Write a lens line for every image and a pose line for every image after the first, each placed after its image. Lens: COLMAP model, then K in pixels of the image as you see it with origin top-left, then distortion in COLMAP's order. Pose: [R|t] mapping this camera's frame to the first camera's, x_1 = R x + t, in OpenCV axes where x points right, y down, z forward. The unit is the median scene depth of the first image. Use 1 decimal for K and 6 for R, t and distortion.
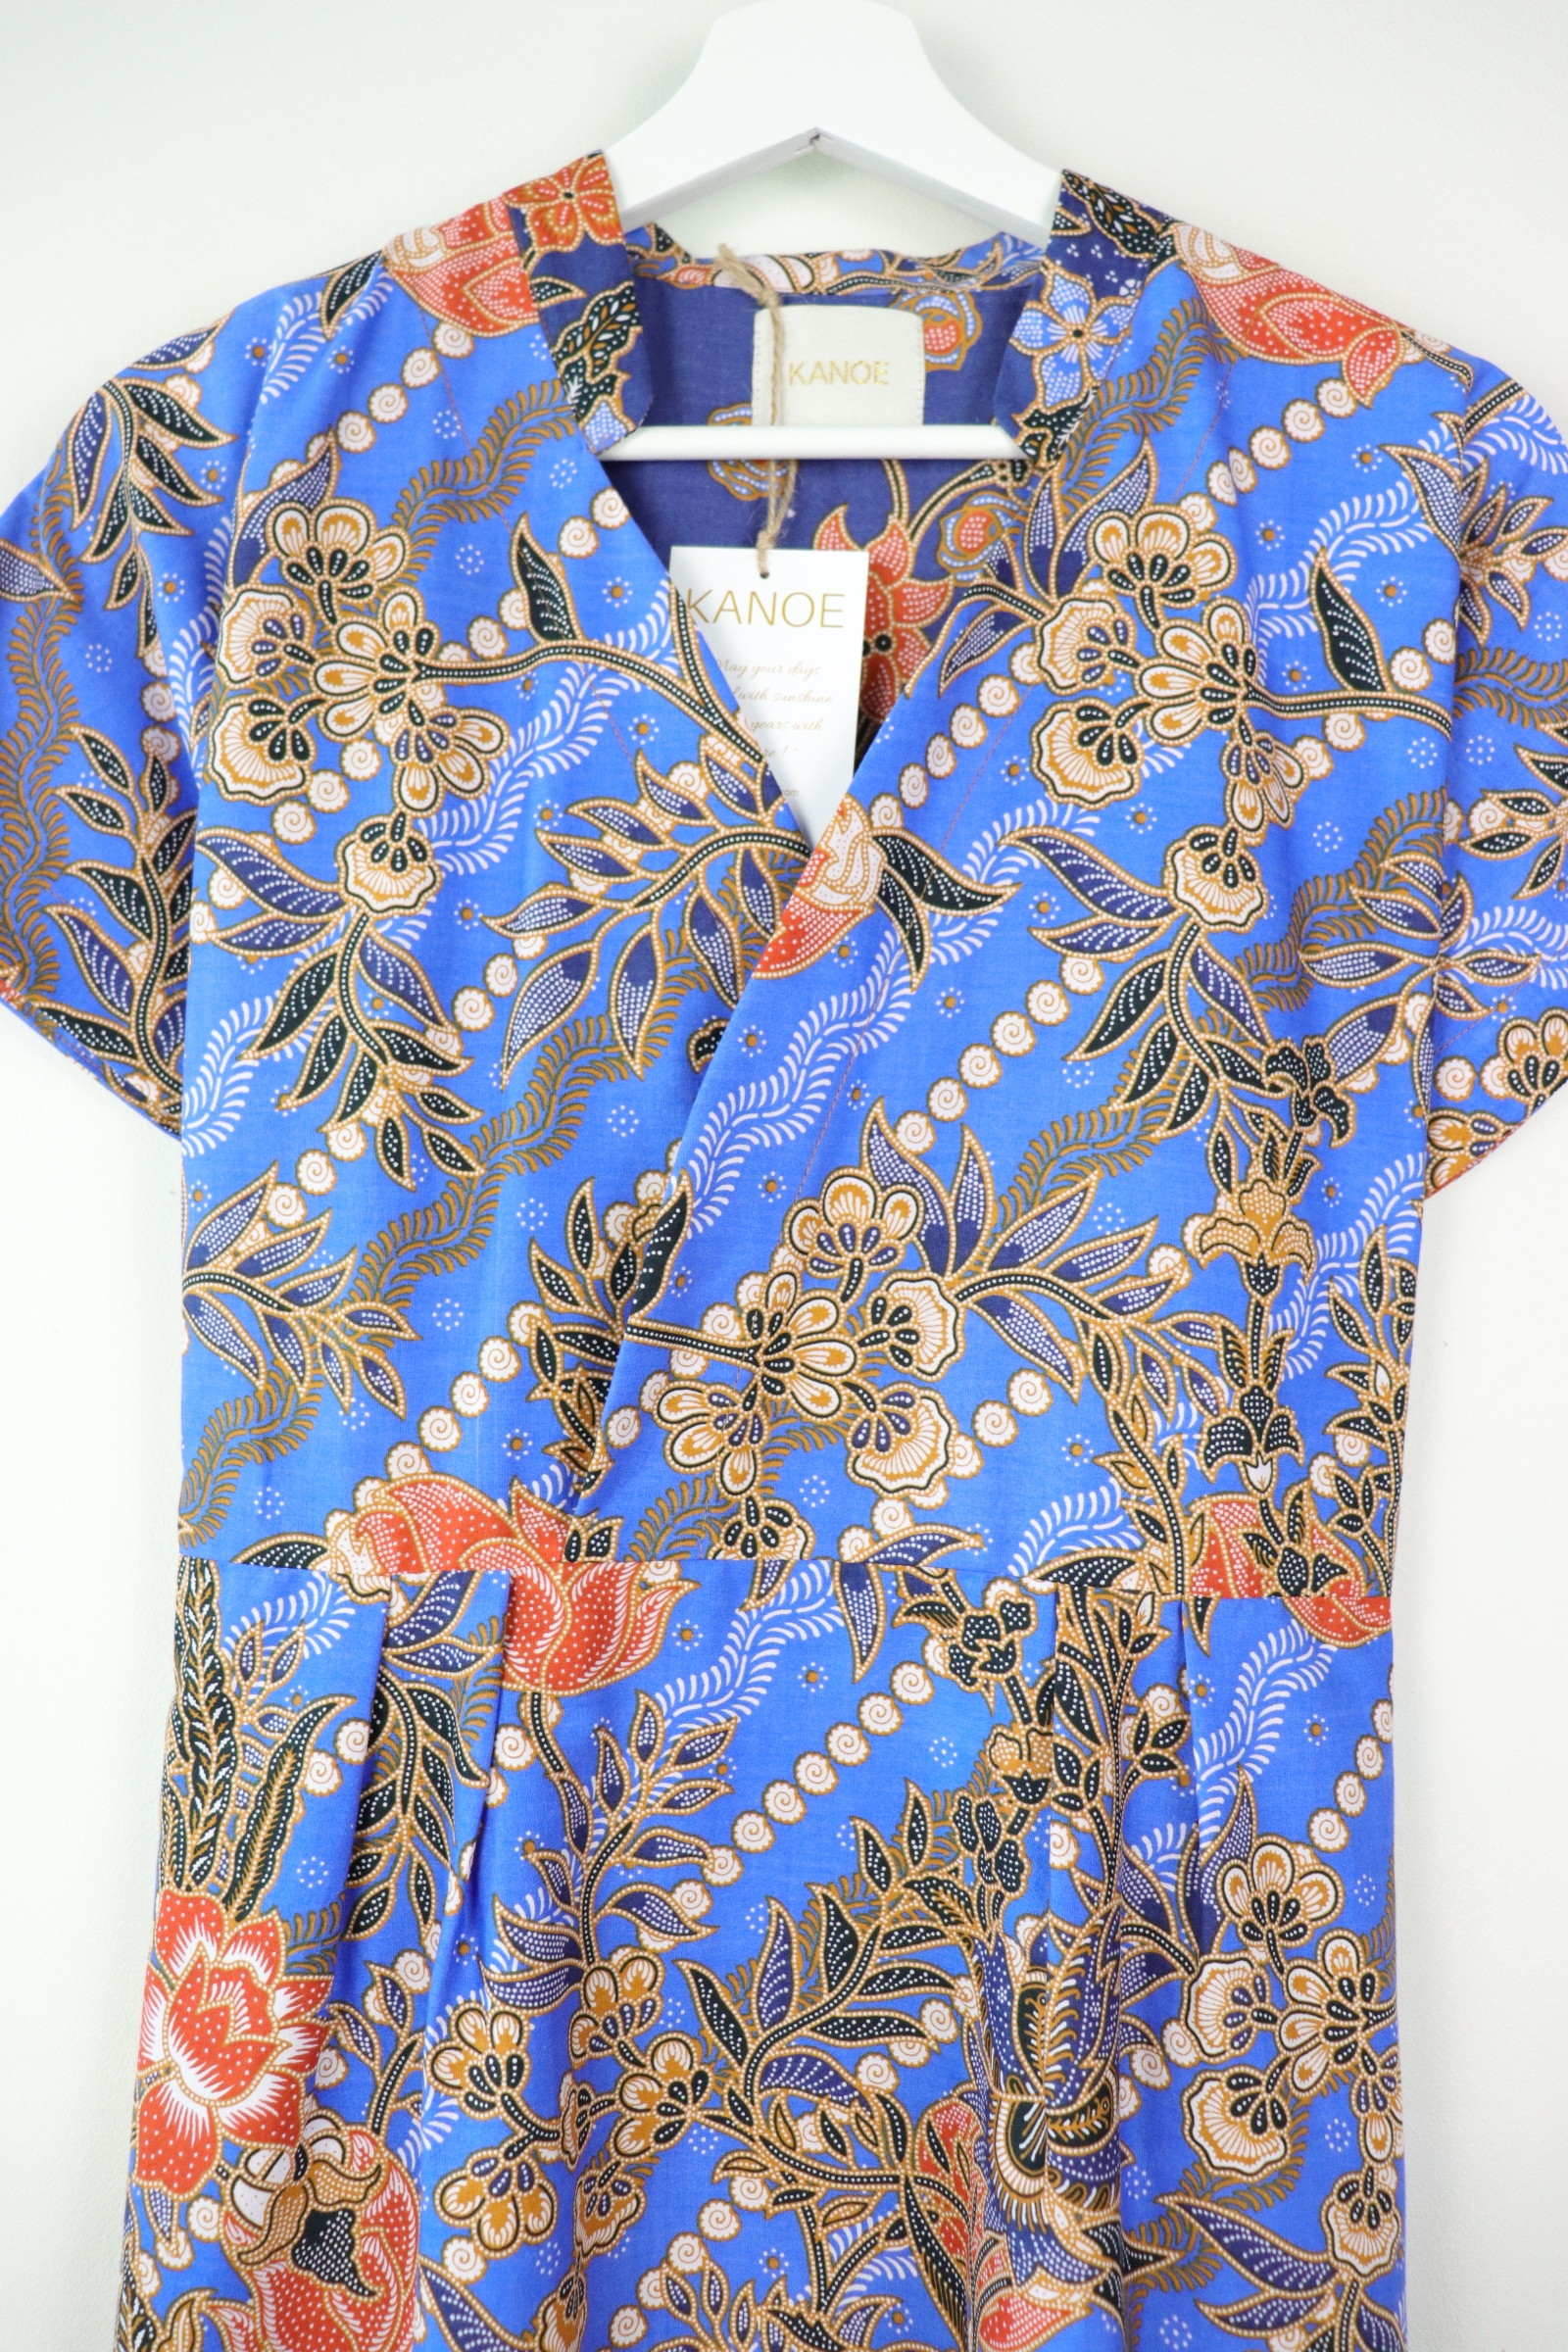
lens RADIAL K [[1927.8, 0, 784.0], [0, 1927.8, 1176.0], [0, 0, 1]] dist [-0.195166, 0.163749]
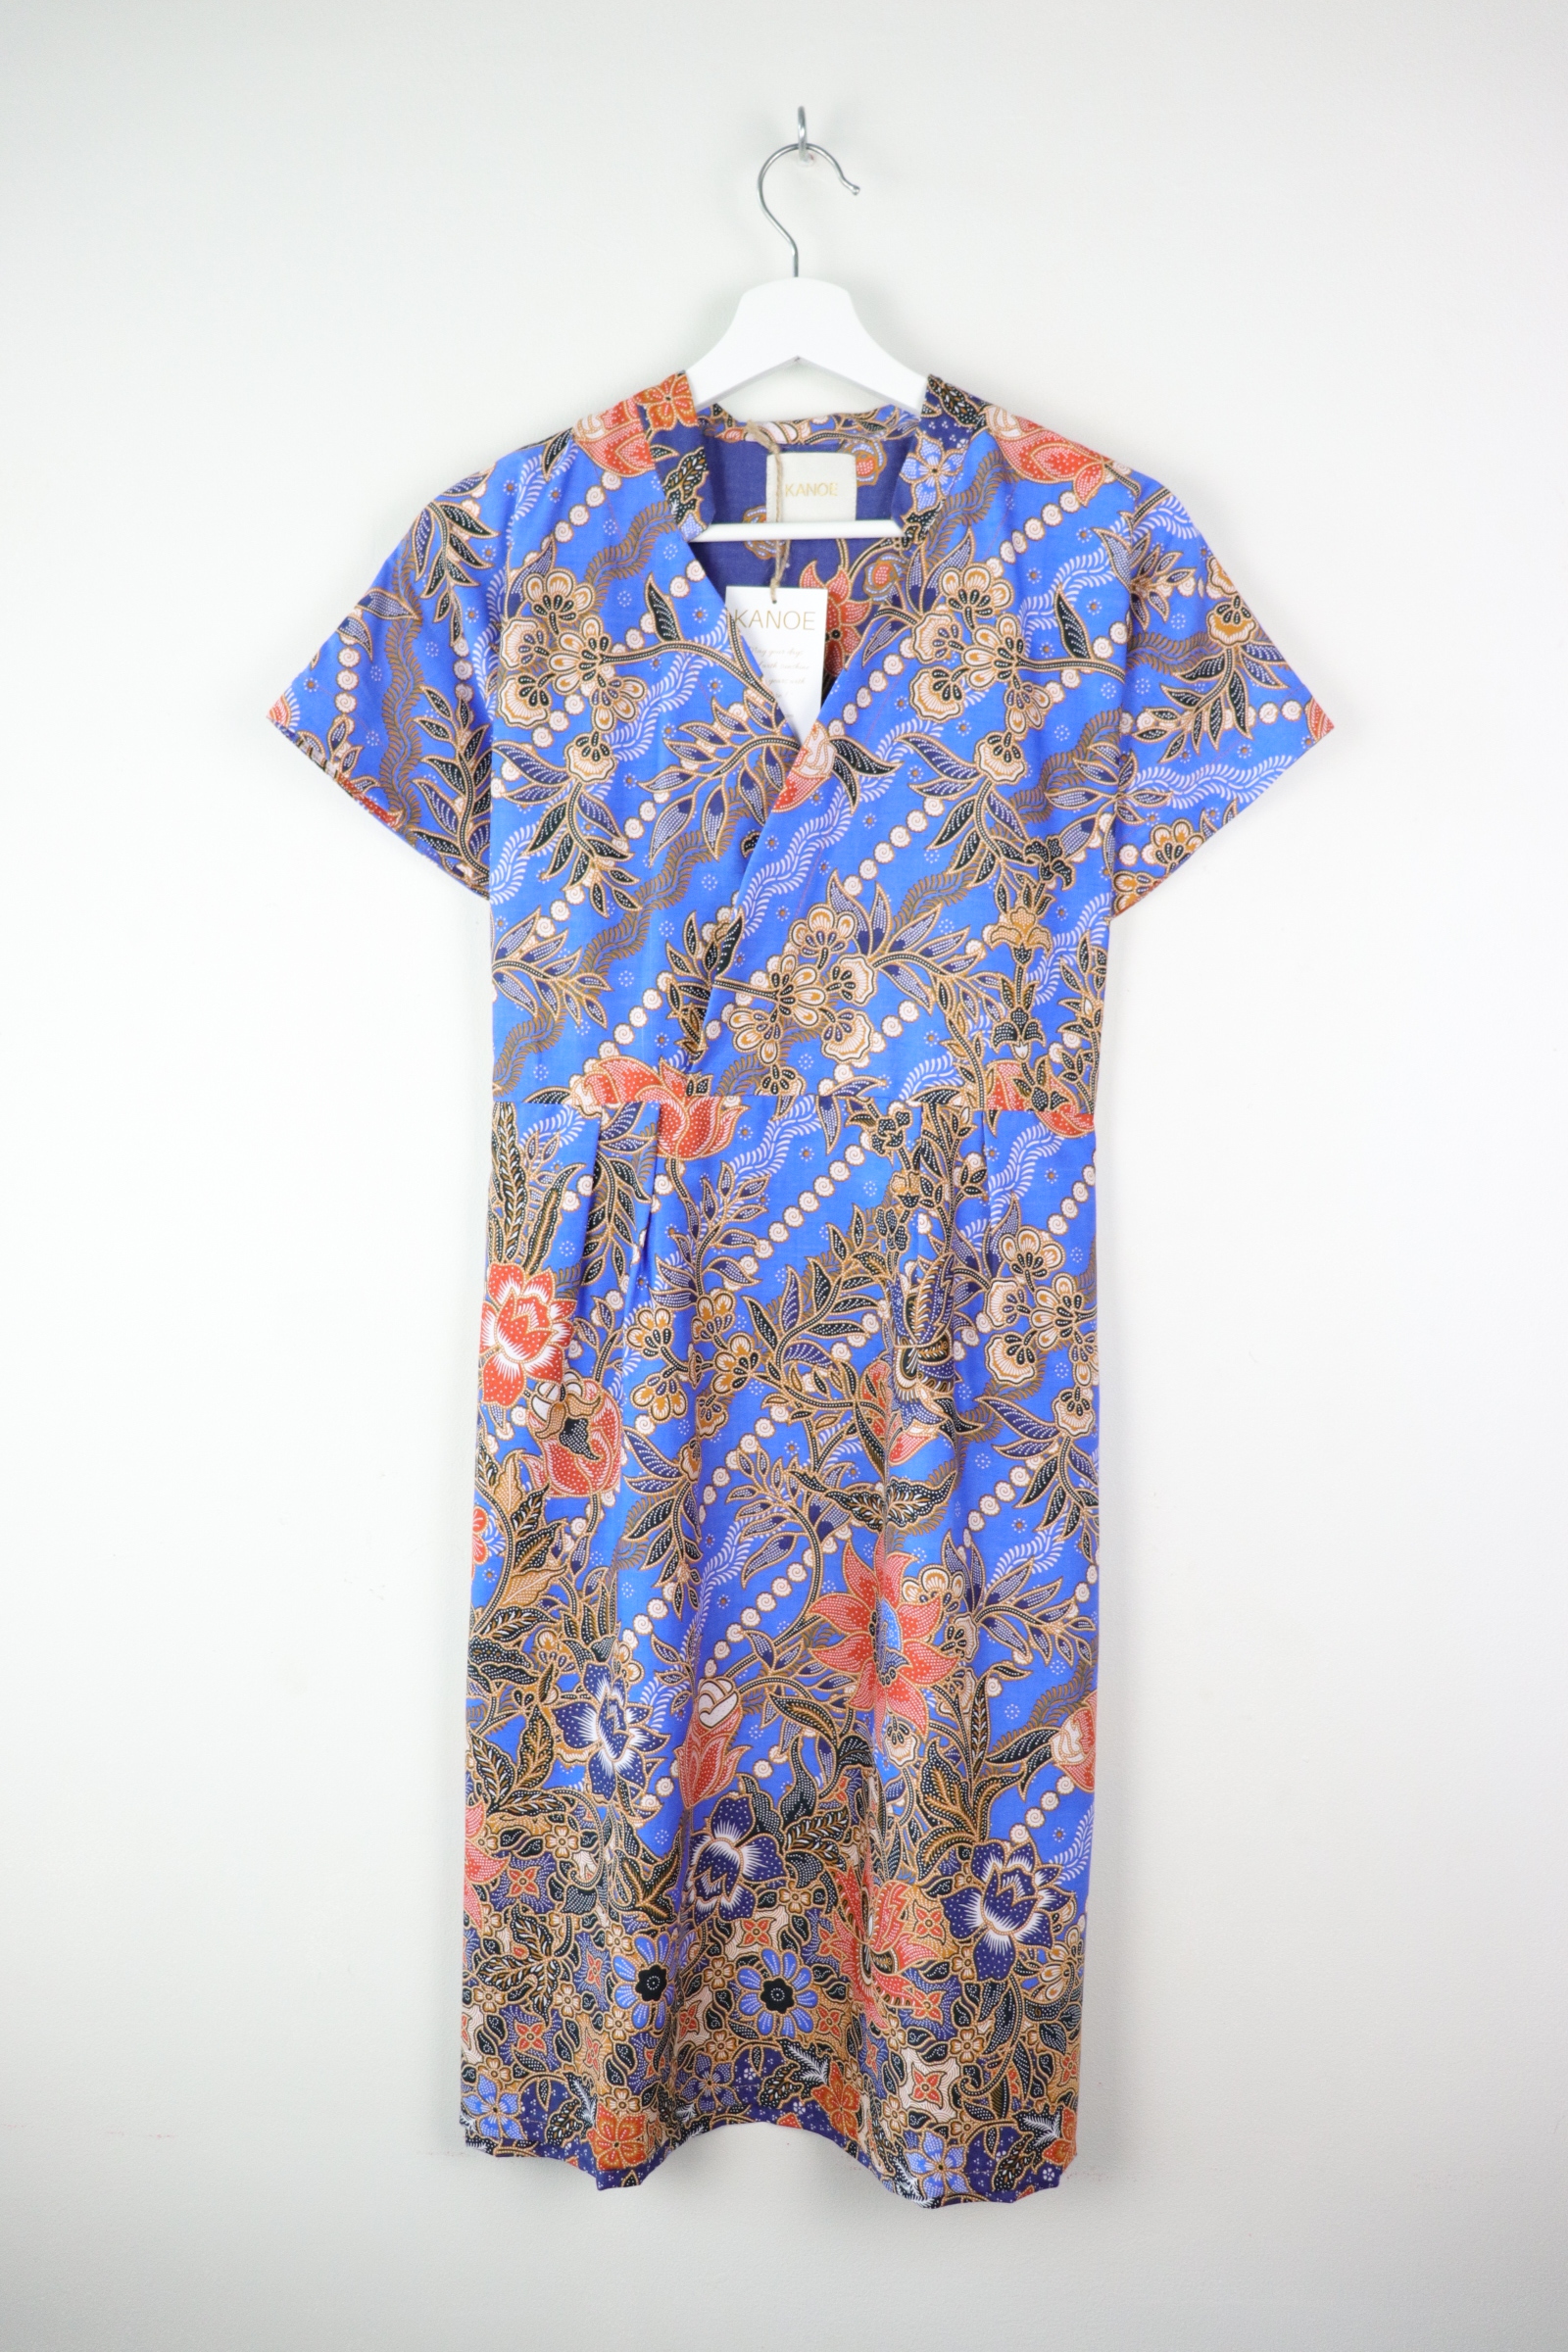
lens RADIAL K [[1927.8, 0, 784.0], [0, 1927.8, 1176.0], [0, 0, 1]] dist [-0.195166, 0.163749]
pose [[0.999794, -0.013801, -0.014904, 0.021473], [0.015665, 0.990966, 0.133197, 0.010203], [0.012931, -0.133403, 0.990977, -1.061690]]
